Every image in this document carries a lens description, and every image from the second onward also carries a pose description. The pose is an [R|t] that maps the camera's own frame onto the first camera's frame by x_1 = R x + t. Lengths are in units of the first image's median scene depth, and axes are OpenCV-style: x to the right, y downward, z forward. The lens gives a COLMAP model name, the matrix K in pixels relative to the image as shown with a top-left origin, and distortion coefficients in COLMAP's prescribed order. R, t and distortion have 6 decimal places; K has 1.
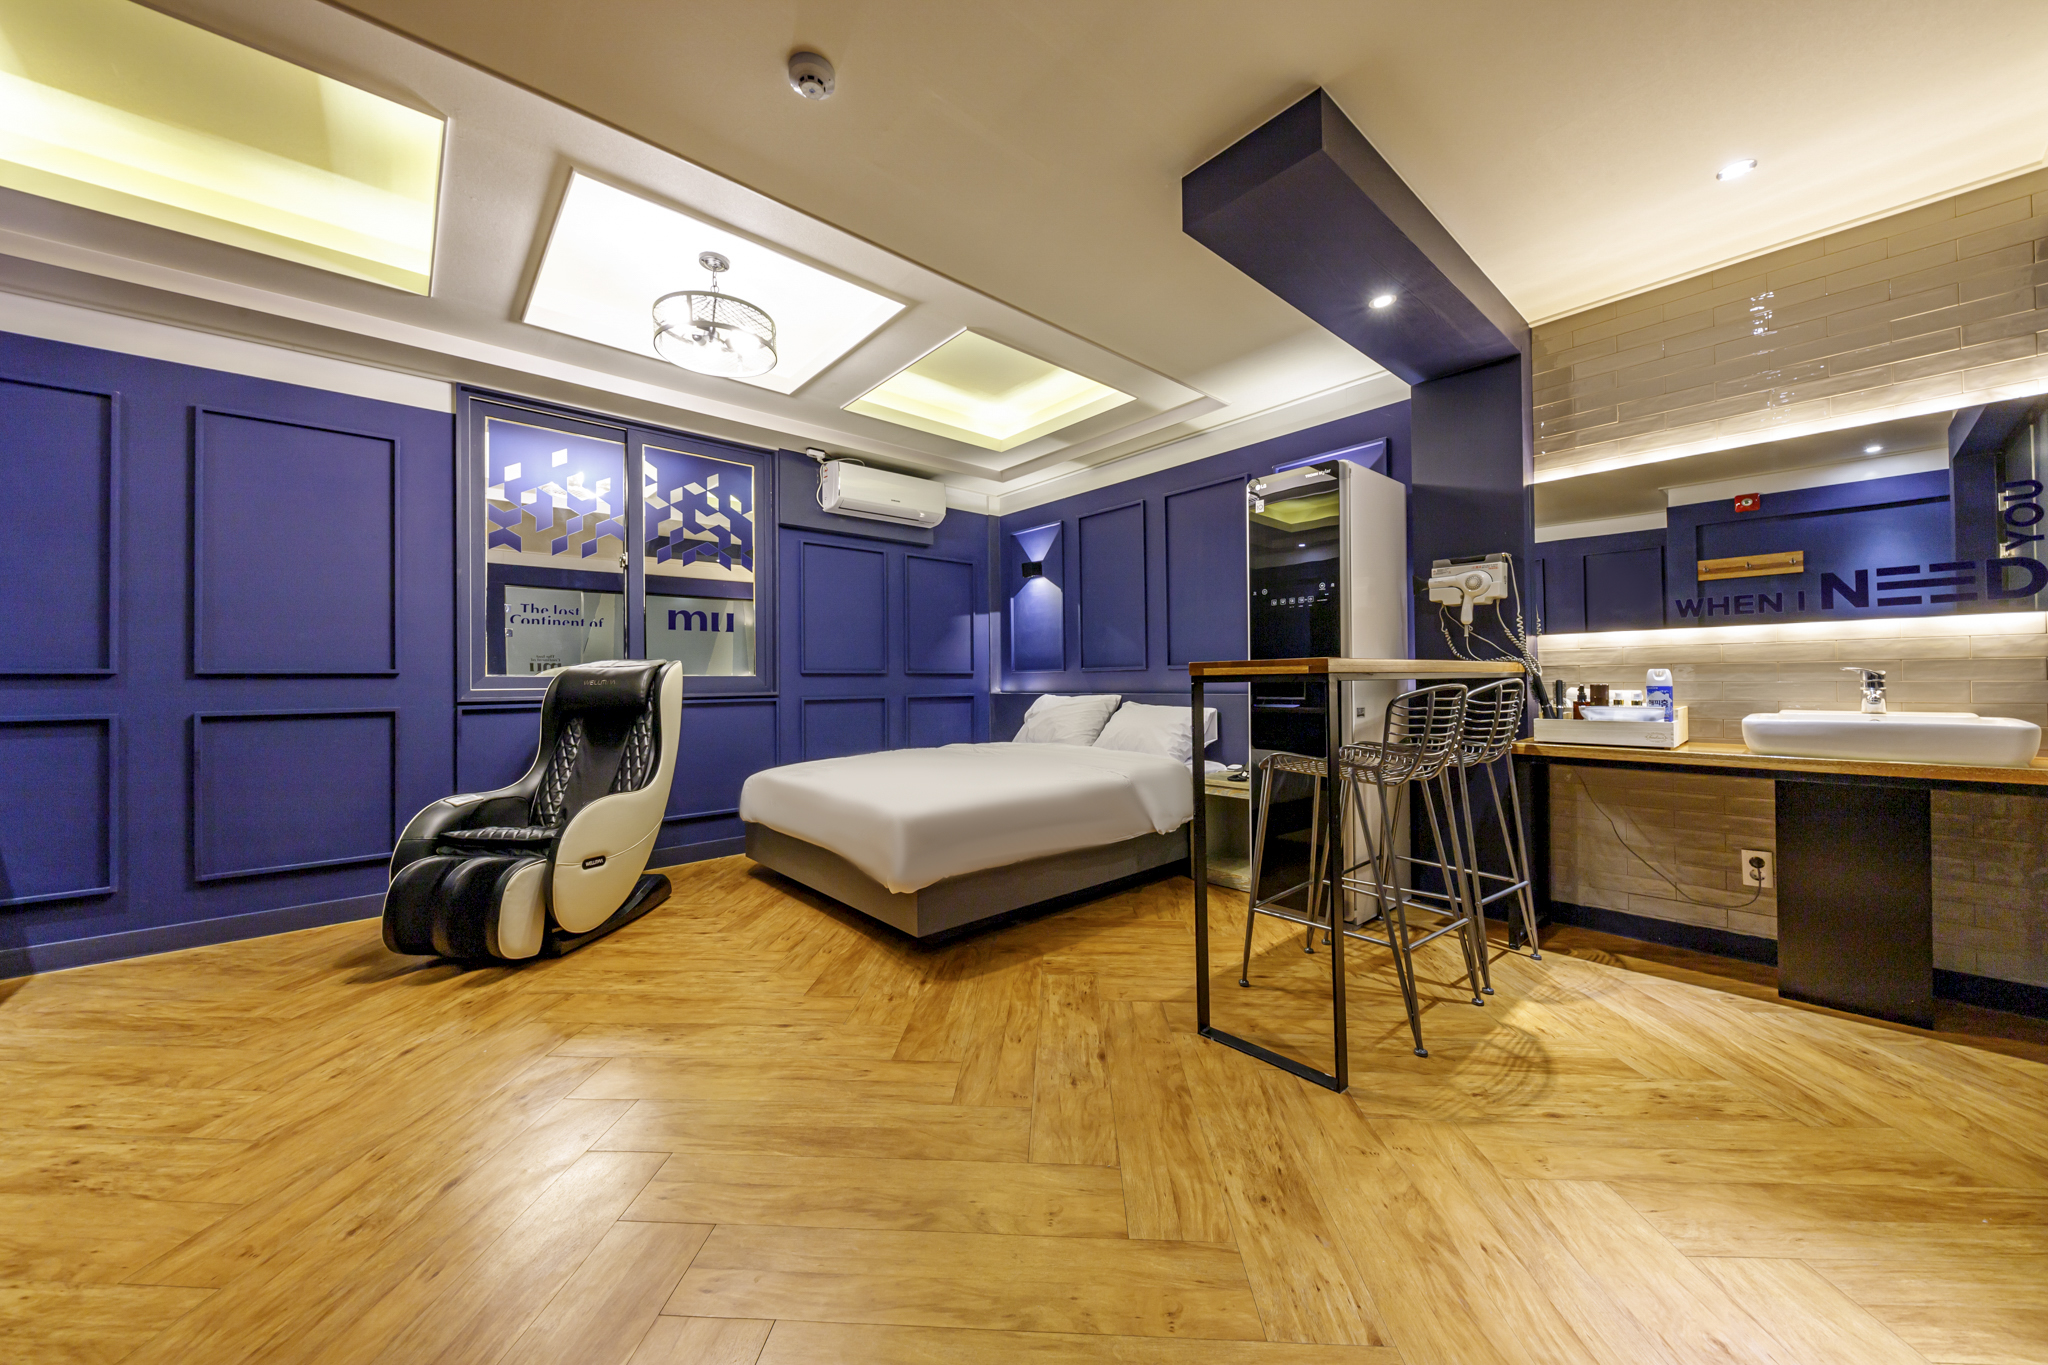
lens RADIAL K [[711.0, 0, 1029.8], [0, 711.0, 672.9], [0, 0, 1]] dist [0.004399, -0.000814]
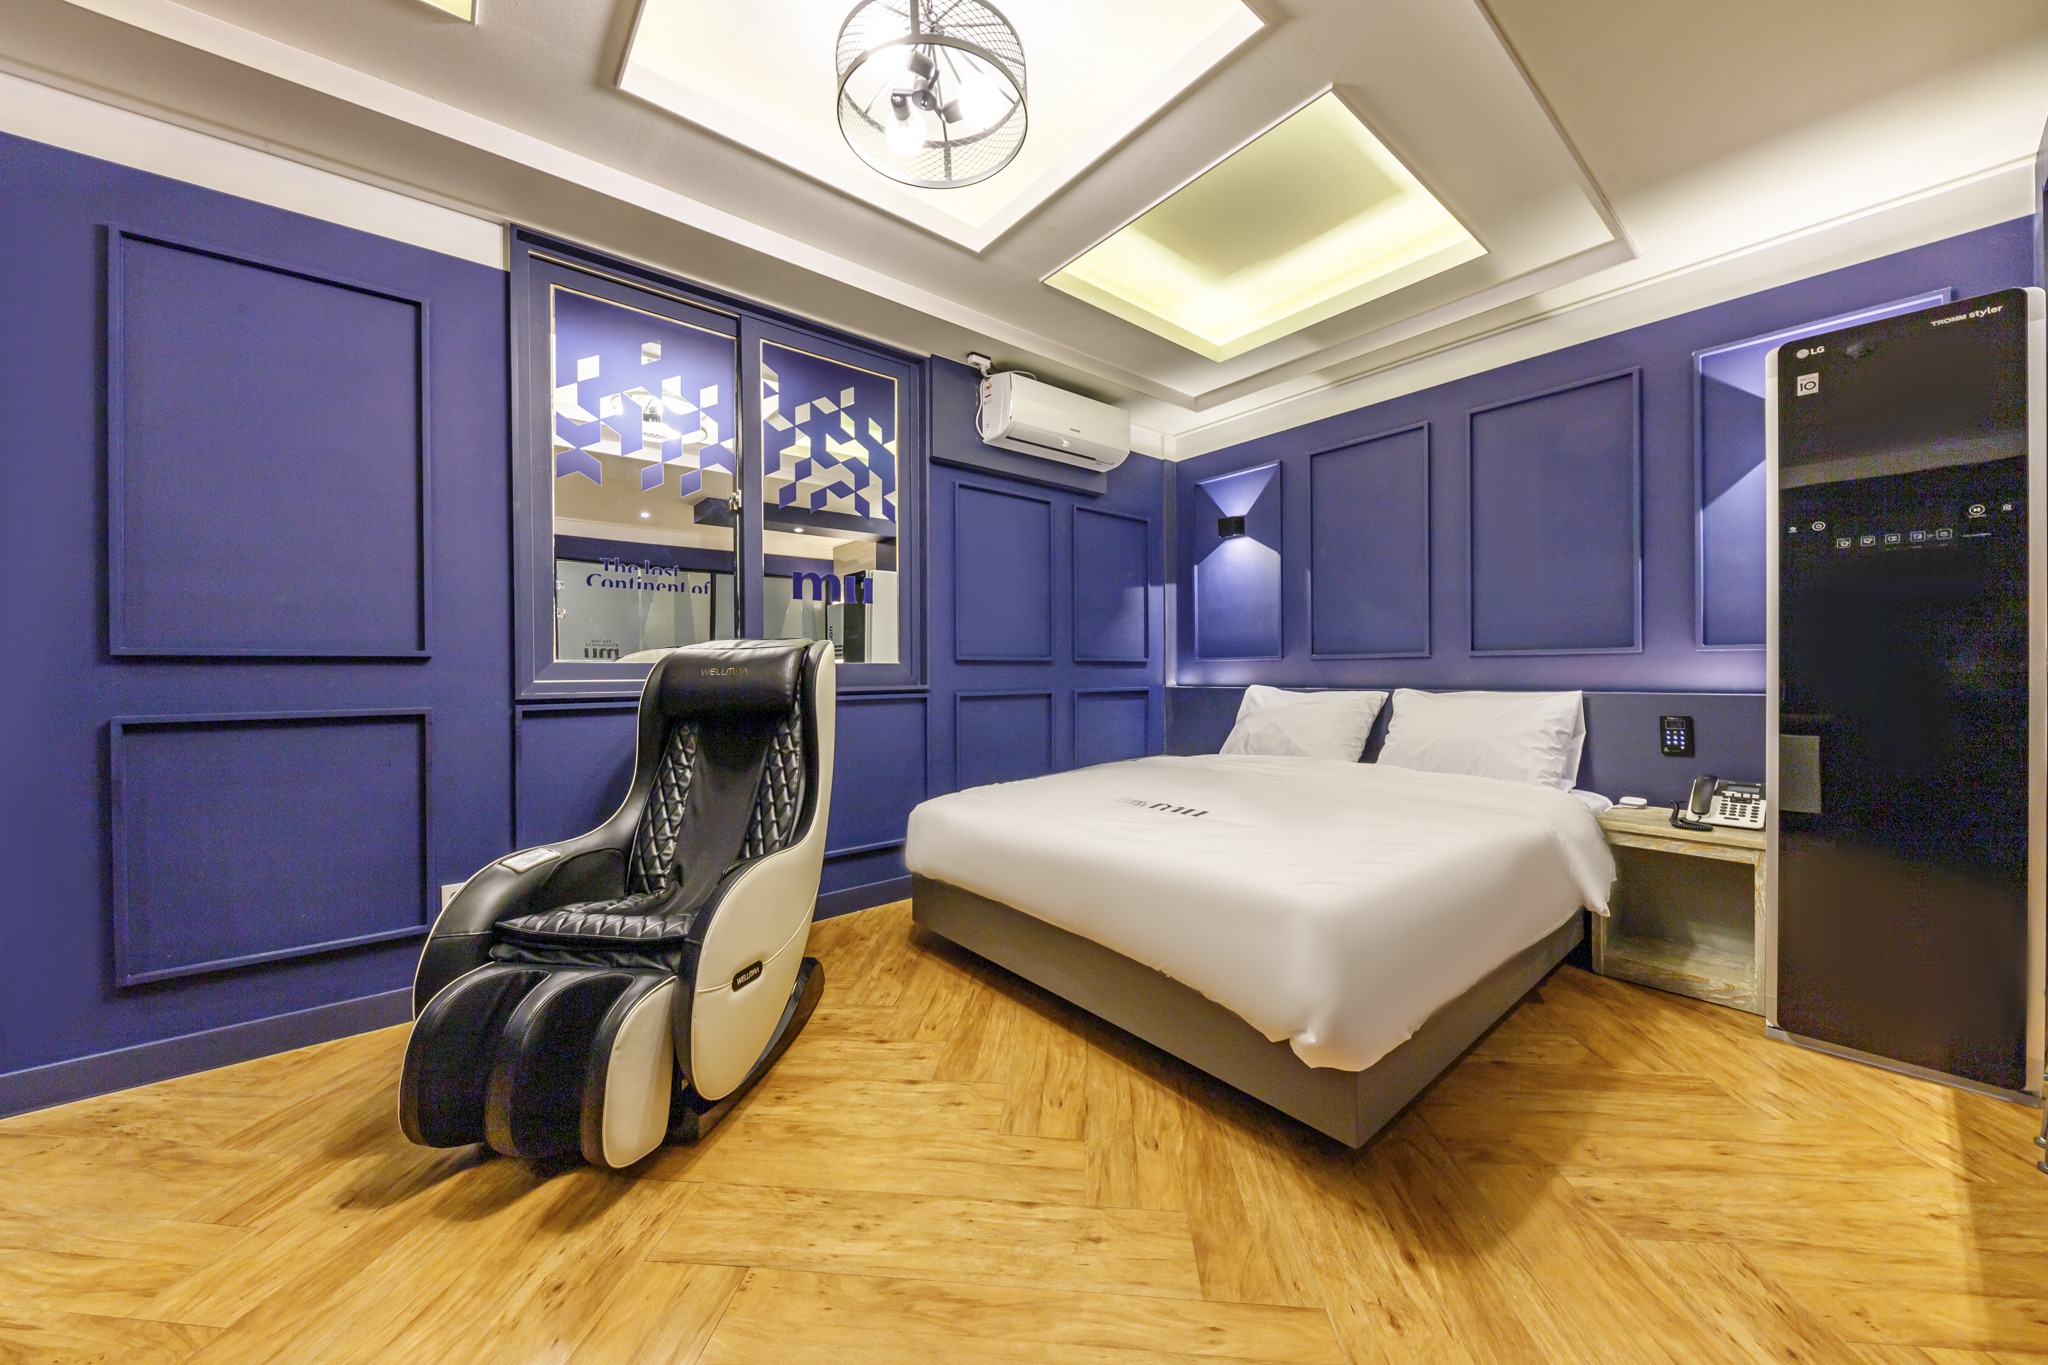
lens RADIAL K [[711.0, 0, 1024.1], [0, 711.0, 673.1], [0, 0, 1]] dist [0.004399, -0.000814]
pose [[0.999192, 0.004723, -0.039912, -0.292427], [-0.004123, 0.999877, 0.015121, 0.003383], [0.039978, -0.014944, 0.999089, 0.342310]]
